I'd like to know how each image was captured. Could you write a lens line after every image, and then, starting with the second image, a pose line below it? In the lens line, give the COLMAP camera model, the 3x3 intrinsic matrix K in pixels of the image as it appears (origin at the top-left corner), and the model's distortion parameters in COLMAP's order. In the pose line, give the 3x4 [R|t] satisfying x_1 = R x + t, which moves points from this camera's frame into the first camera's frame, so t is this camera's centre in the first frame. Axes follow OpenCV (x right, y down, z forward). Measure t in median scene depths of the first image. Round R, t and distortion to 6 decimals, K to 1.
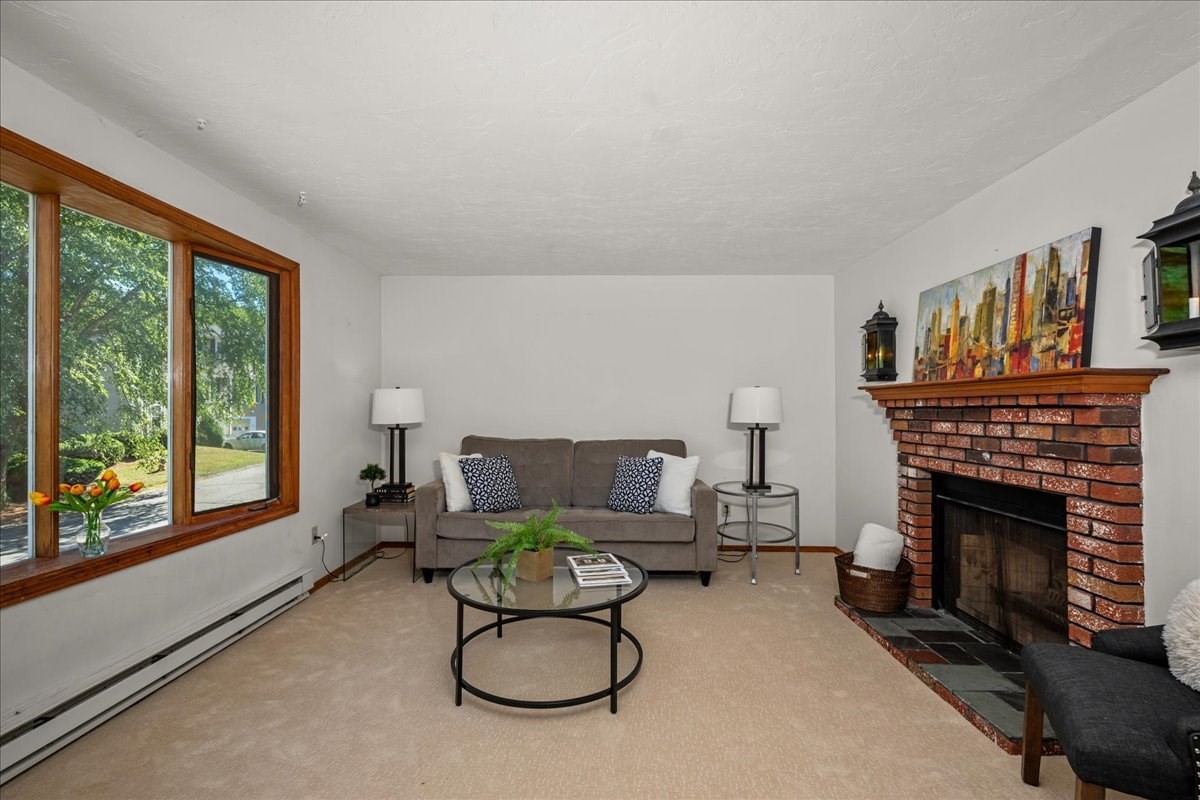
lens RADIAL K [[526.0, 0, 602.6], [0, 526.0, 403.2], [0, 0, 1]] dist [-0.000233, -0.000901]
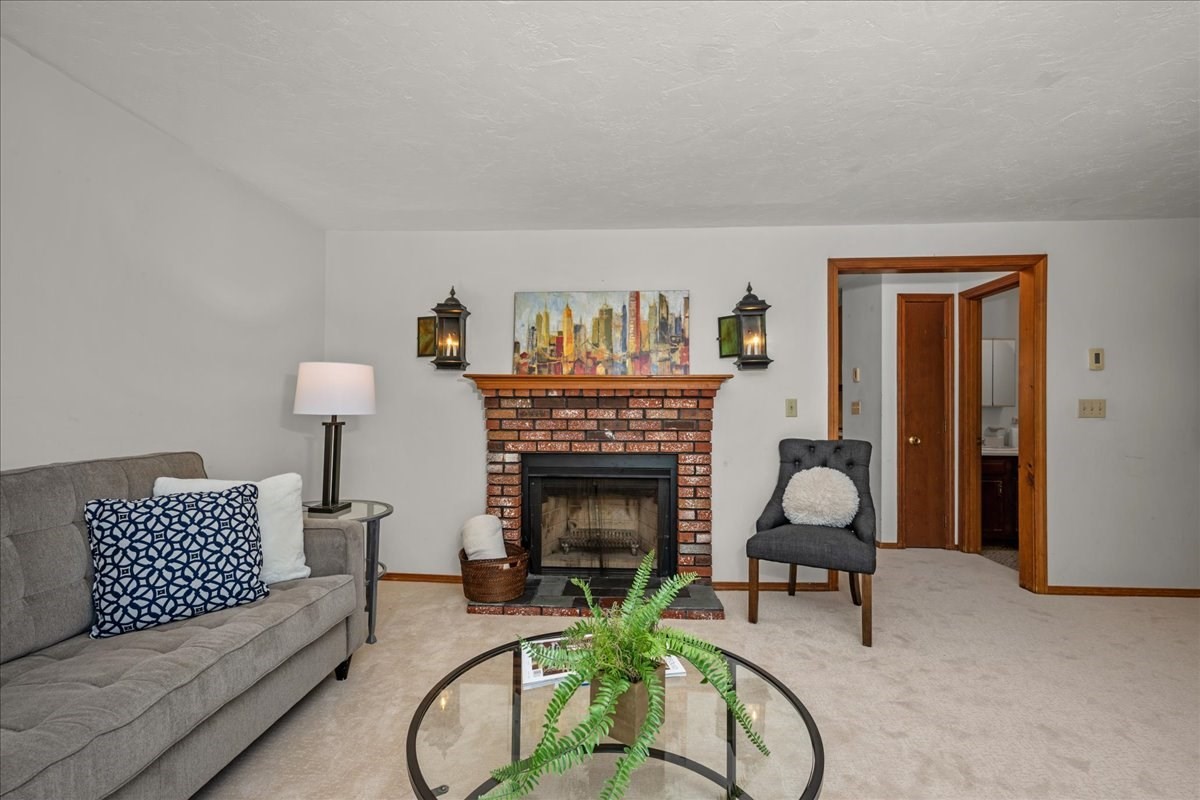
lens RADIAL K [[526.0, 0, 604.3], [0, 526.0, 399.9], [0, 0, 1]] dist [-0.000233, -0.000901]
pose [[0.039349, 0.014956, 0.999114, -0.614524], [-0.015344, 0.999779, -0.014362, 0.034029], [-0.999108, -0.014765, 0.039570, 0.989834]]
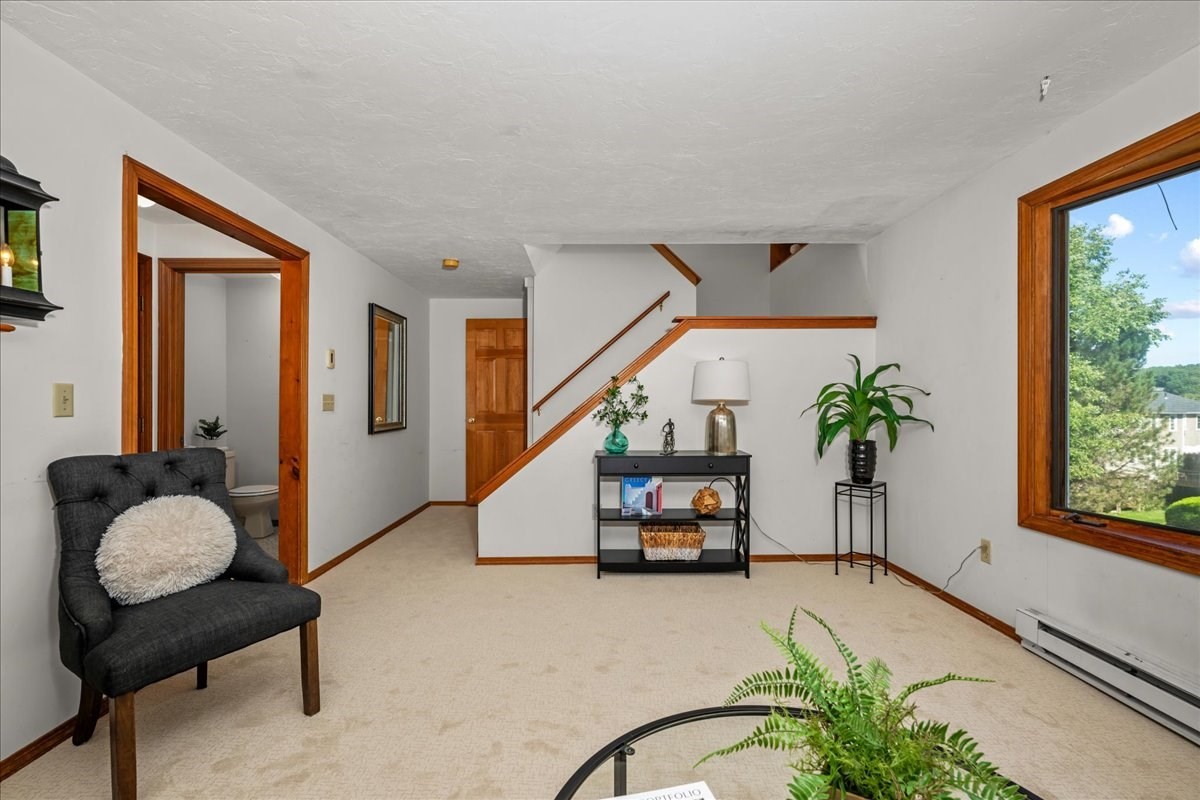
lens RADIAL K [[526.0, 0, 596.6], [0, 526.0, 404.8], [0, 0, 1]] dist [-0.000233, -0.000901]
pose [[-0.999777, 0.000078, -0.021098, 0.049217], [0.000349, 0.999917, -0.012848, 0.043625], [0.021096, -0.012853, -0.999695, 1.311839]]
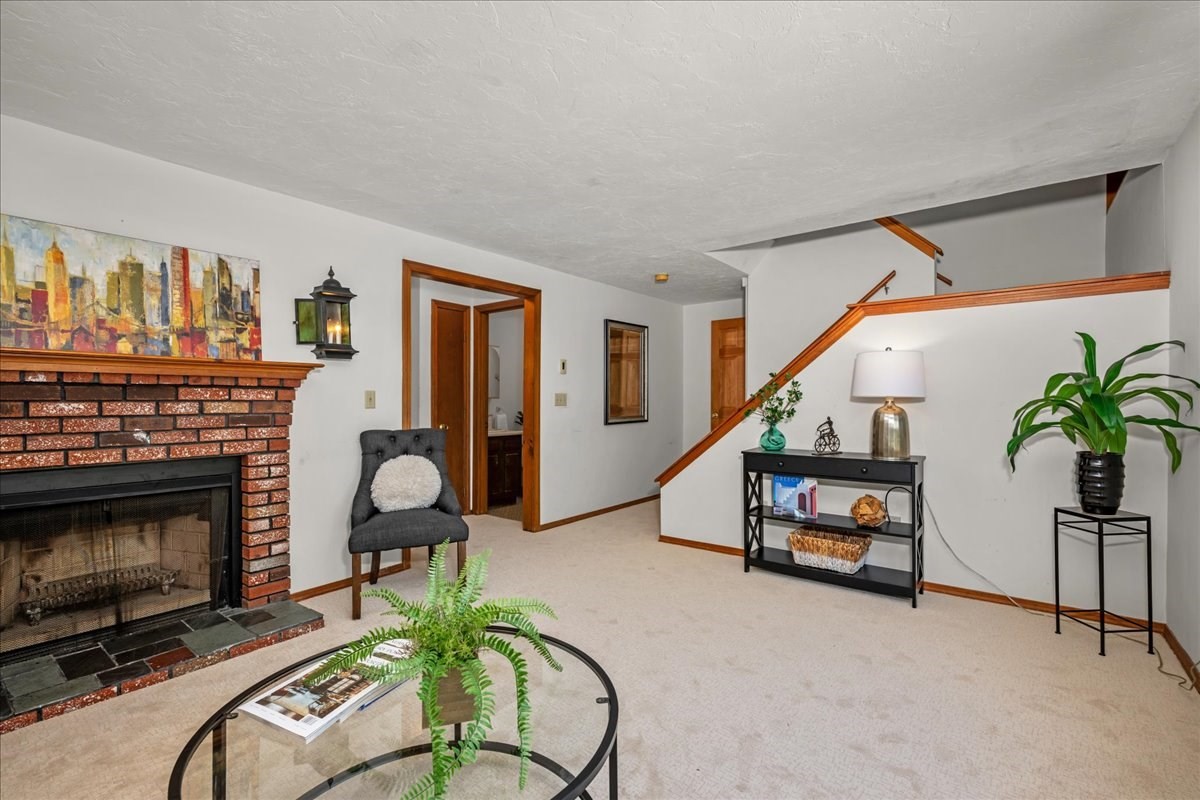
lens RADIAL K [[526.0, 0, 594.2], [0, 526.0, 400.5], [0, 0, 1]] dist [-0.000233, -0.000901]
pose [[-0.791957, -0.000119, 0.610577, -0.534635], [-0.007596, 0.999925, -0.009657, 0.038939], [-0.610530, -0.012286, -0.791898, 1.294391]]
